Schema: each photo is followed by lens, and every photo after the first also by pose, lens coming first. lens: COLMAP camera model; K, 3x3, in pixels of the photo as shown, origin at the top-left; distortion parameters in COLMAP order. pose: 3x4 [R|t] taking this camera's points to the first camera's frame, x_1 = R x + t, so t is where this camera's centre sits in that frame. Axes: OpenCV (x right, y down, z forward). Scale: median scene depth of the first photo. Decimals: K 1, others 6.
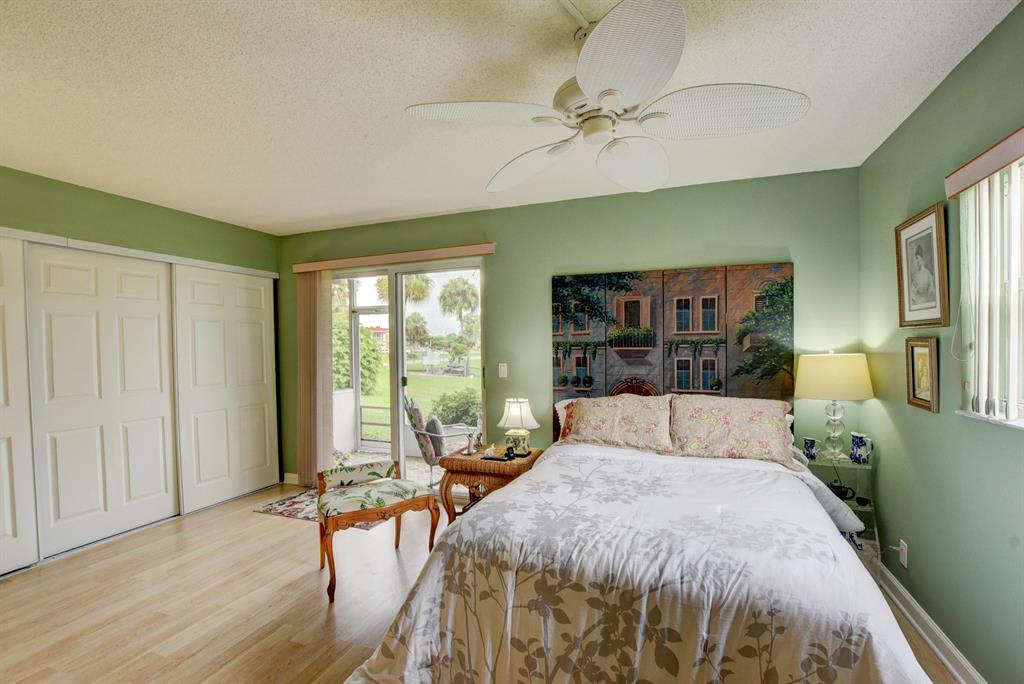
lens RADIAL K [[453.6, 0, 517.1], [0, 453.6, 350.9], [0, 0, 1]] dist [-0.037962, 0.008034]
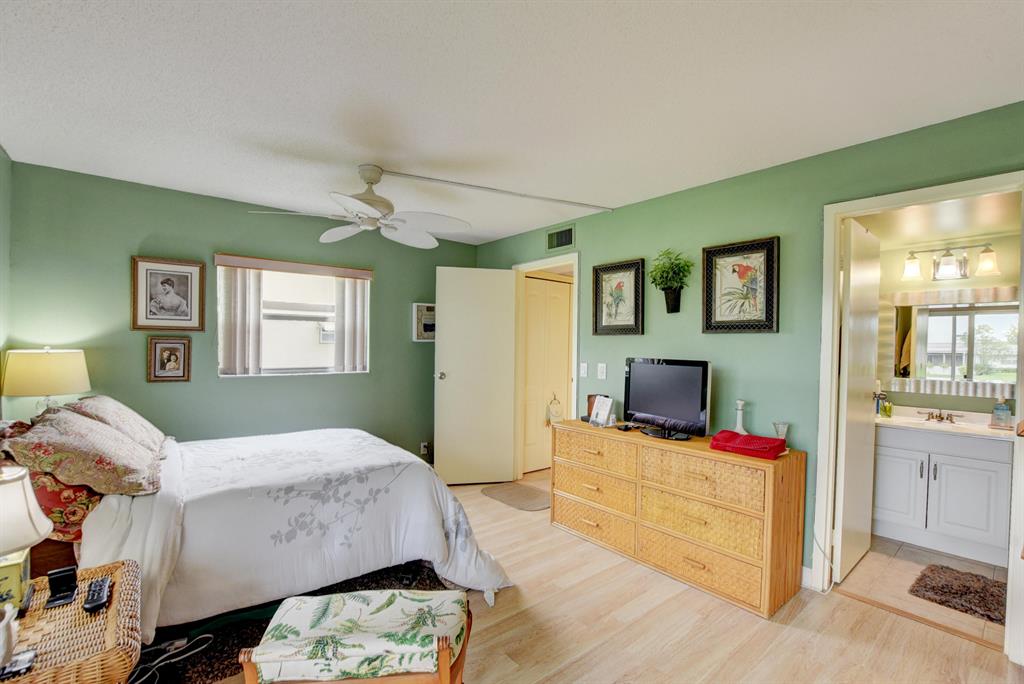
lens RADIAL K [[453.6, 0, 517.1], [0, 453.6, 350.9], [0, 0, 1]] dist [-0.037962, 0.008034]
pose [[-0.872743, -0.011913, 0.488034, -0.585897], [-0.001497, 0.999763, 0.021727, -0.010427], [-0.488177, 0.018231, -0.872554, 1.105561]]
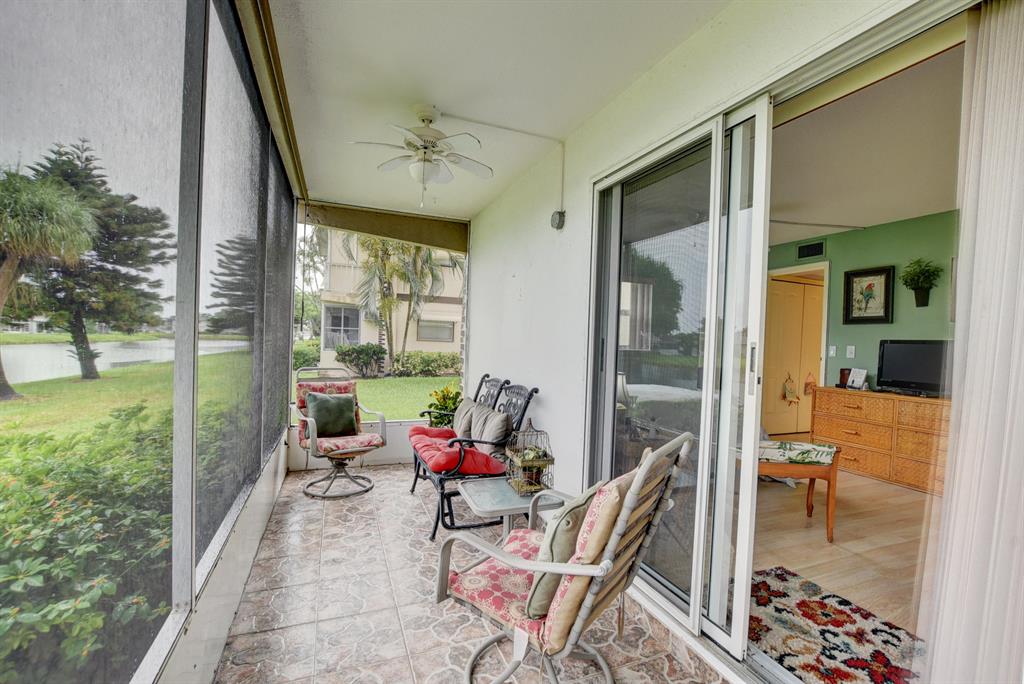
lens RADIAL K [[453.6, 0, 517.1], [0, 453.6, 350.9], [0, 0, 1]] dist [-0.037962, 0.008034]
pose [[-0.671336, -0.031845, 0.740469, -0.564746], [-0.017746, 0.999481, 0.026895, 0.040417], [-0.740941, 0.004915, -0.671552, 1.785478]]
